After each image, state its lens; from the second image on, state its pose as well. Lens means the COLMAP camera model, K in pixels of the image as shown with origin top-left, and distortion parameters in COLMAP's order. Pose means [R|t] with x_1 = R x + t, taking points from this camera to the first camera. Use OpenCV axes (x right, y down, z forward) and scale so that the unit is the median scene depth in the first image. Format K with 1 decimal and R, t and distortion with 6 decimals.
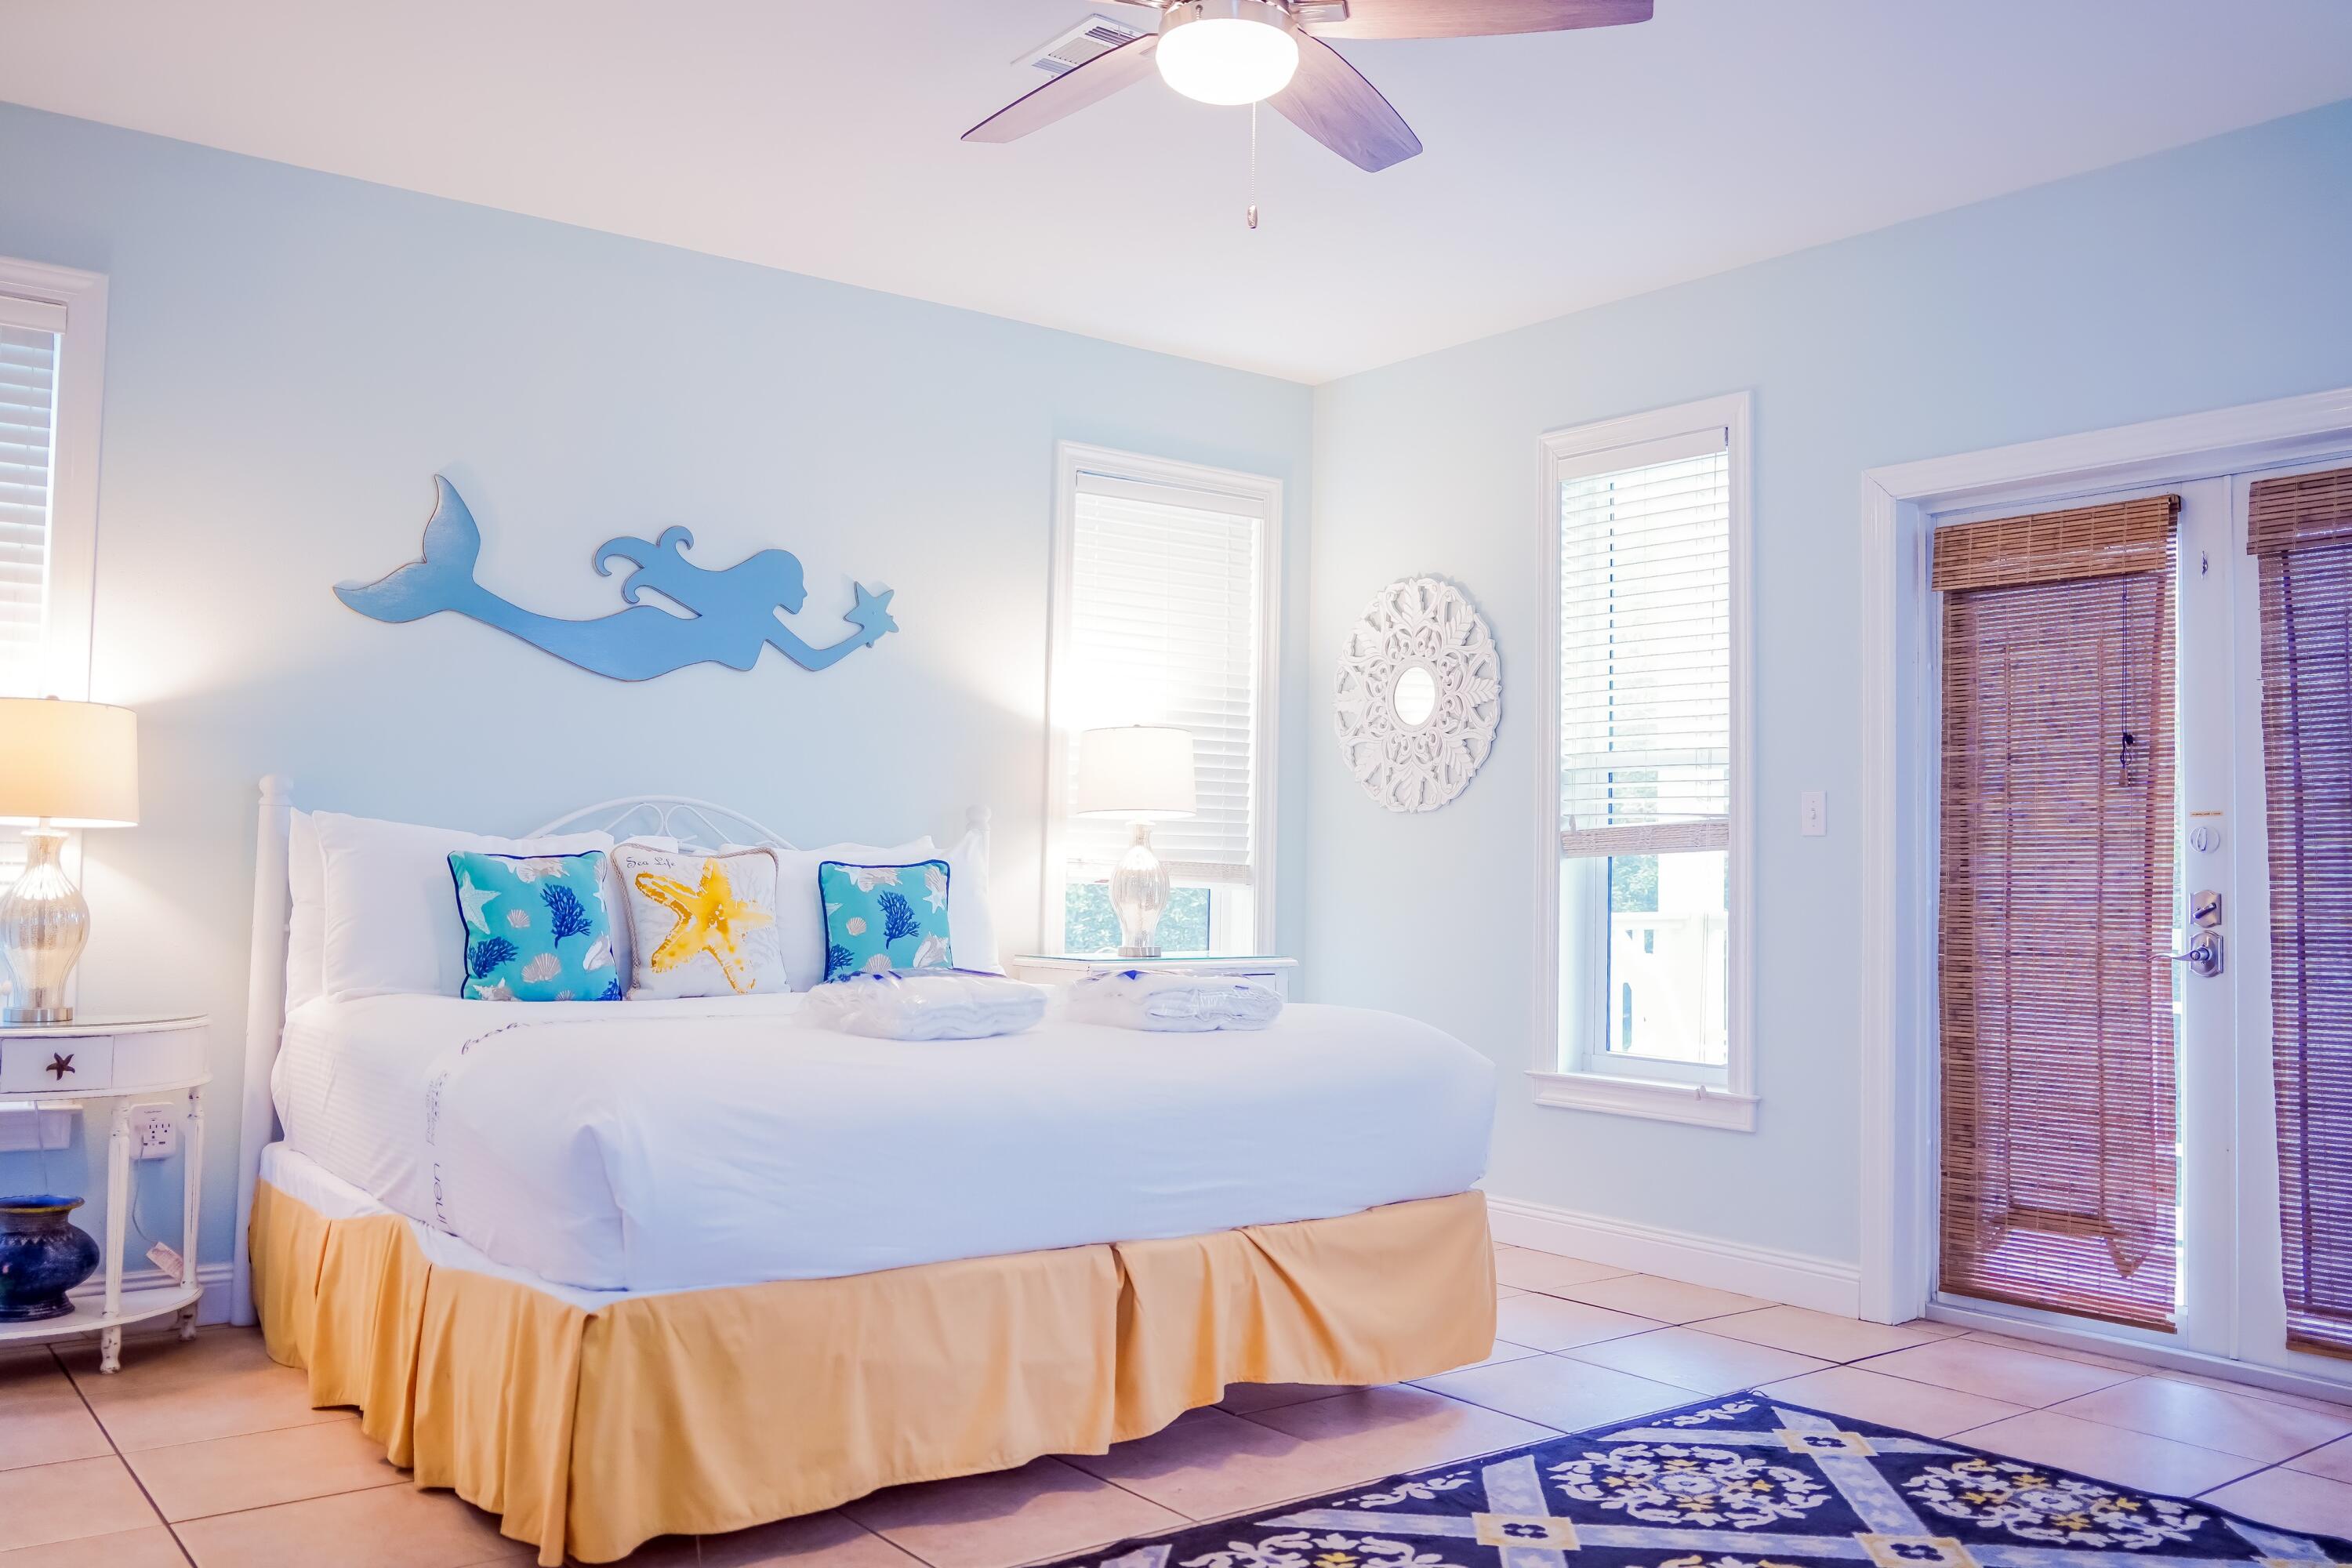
lens RADIAL K [[1920.6, 0, 1176.0], [0, 1920.6, 784.0], [0, 0, 1]] dist [-0.061803, 0.054116]
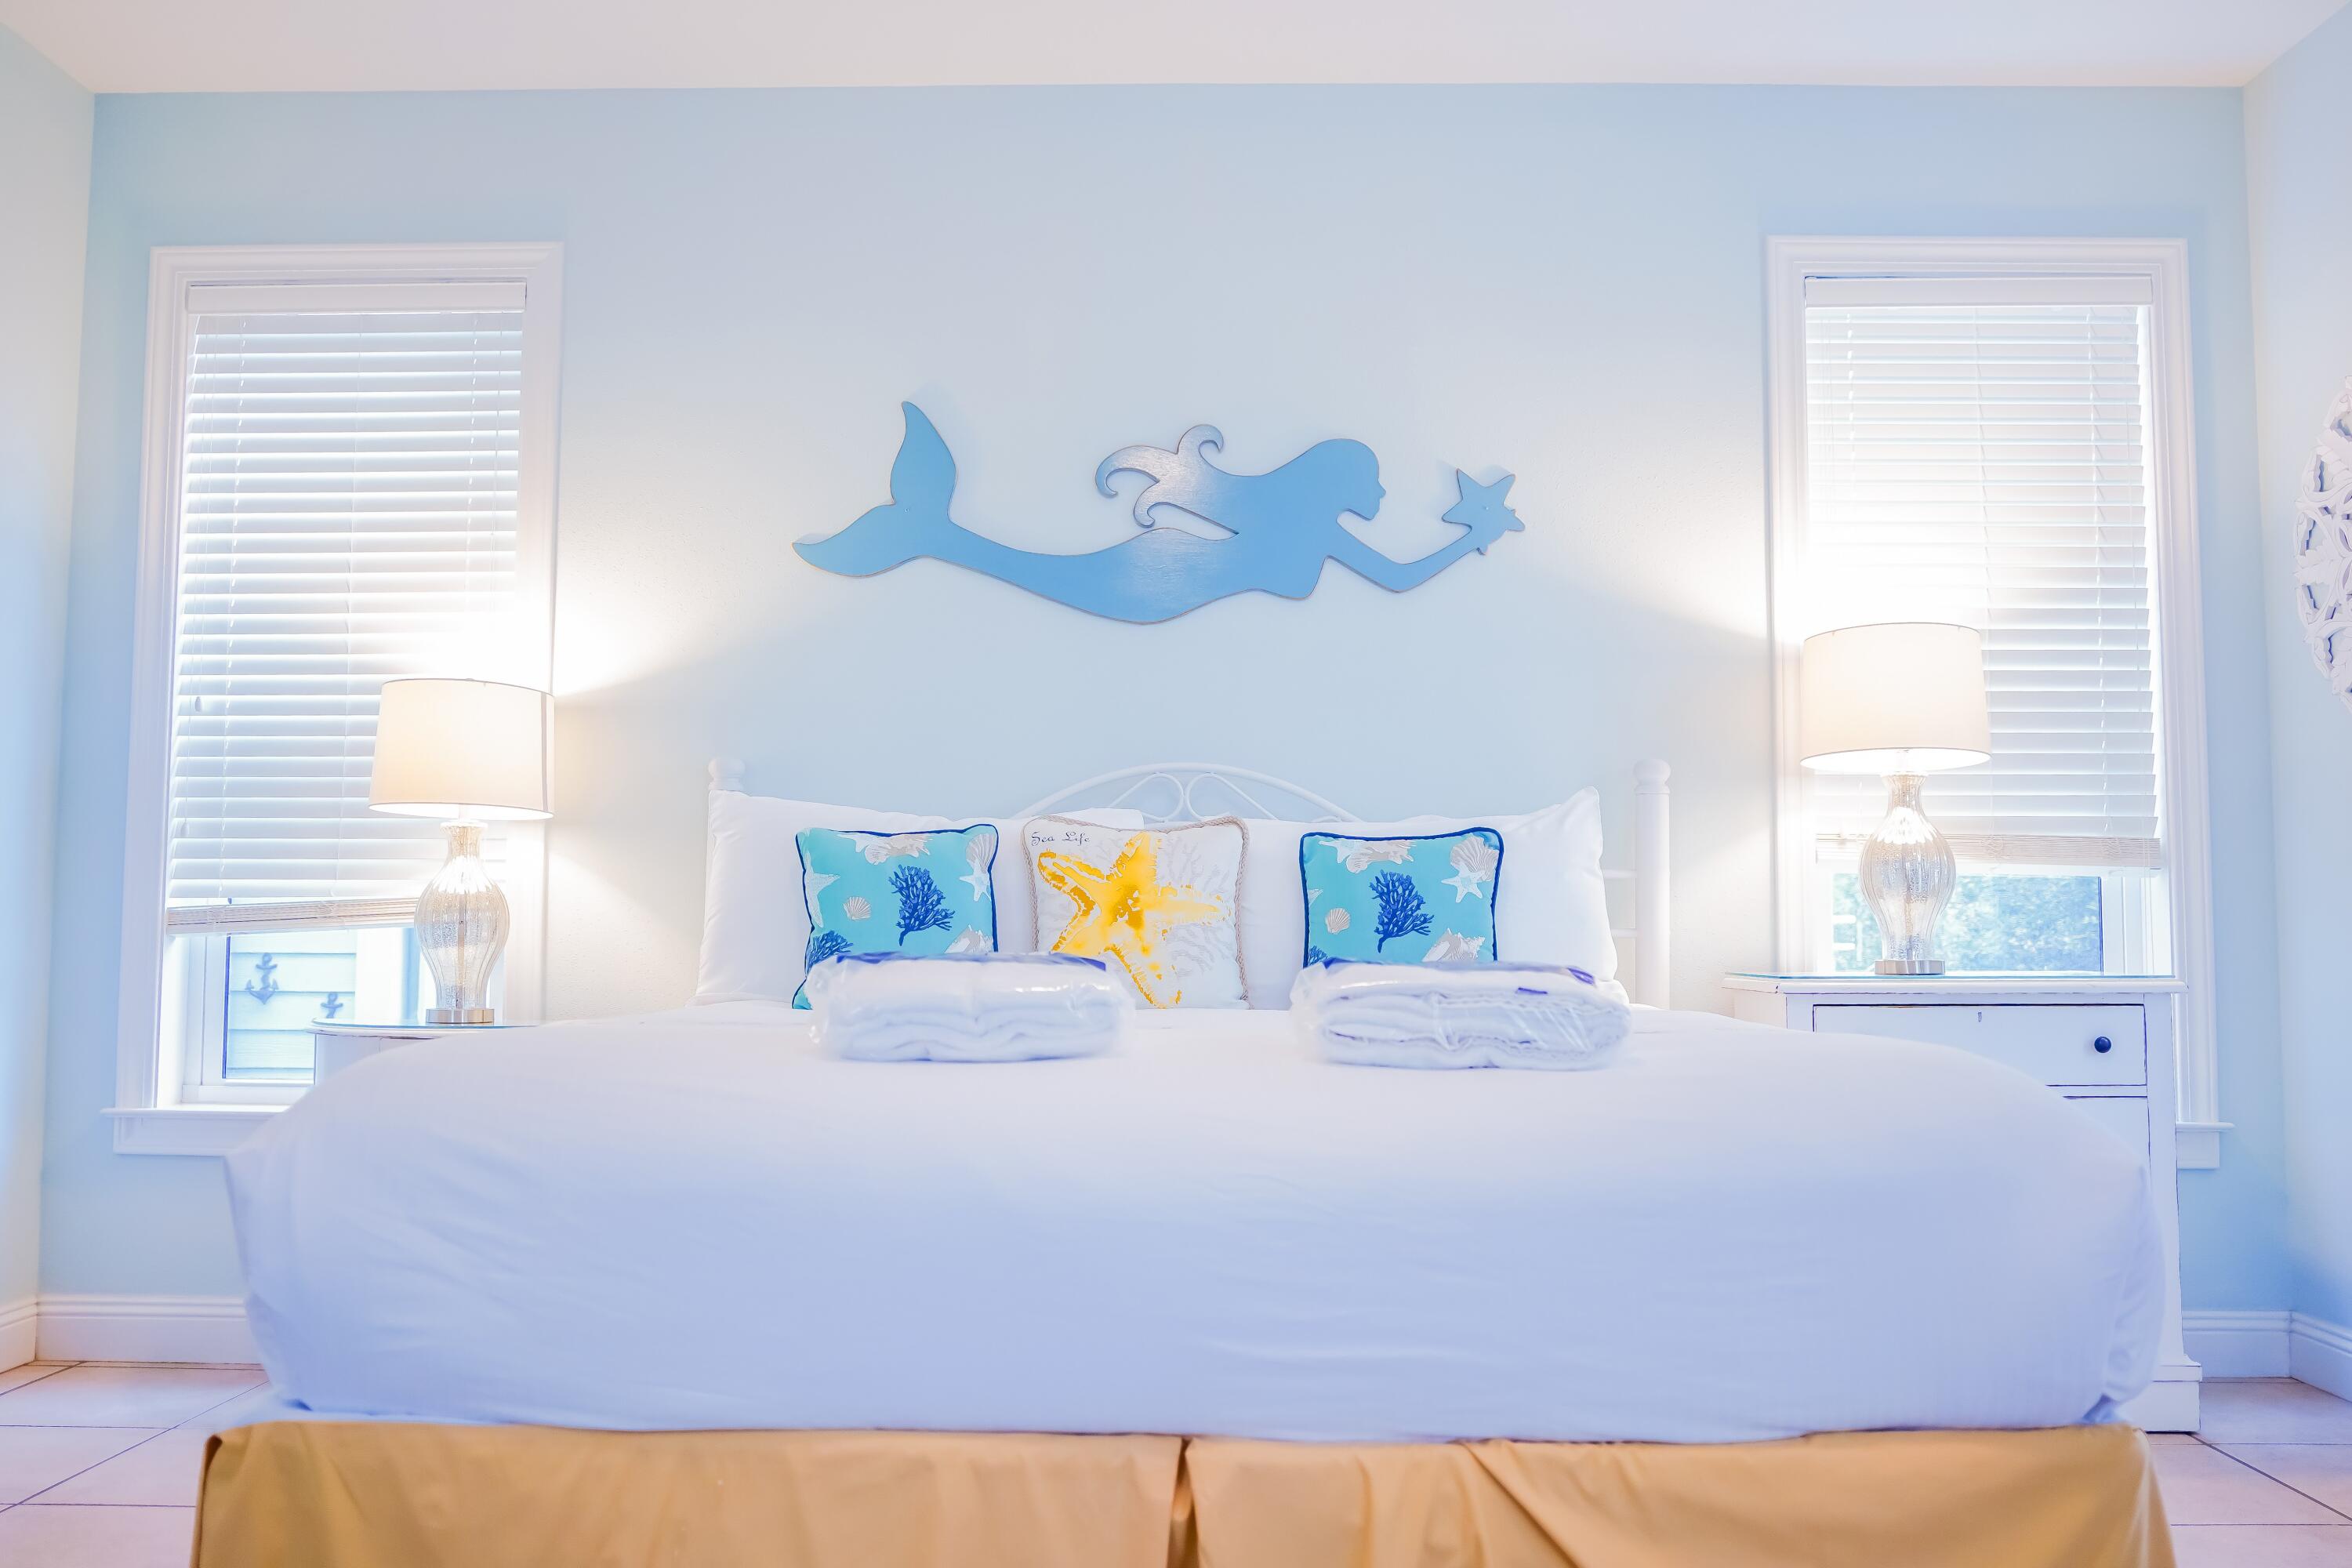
lens RADIAL K [[1920.6, 0, 1176.0], [0, 1920.6, 784.0], [0, 0, 1]] dist [-0.061803, 0.054116]
pose [[0.786026, -0.058399, -0.615429, 0.227316], [0.039155, 0.998232, -0.044714, 0.052598], [0.616952, 0.011049, 0.786923, 0.395808]]
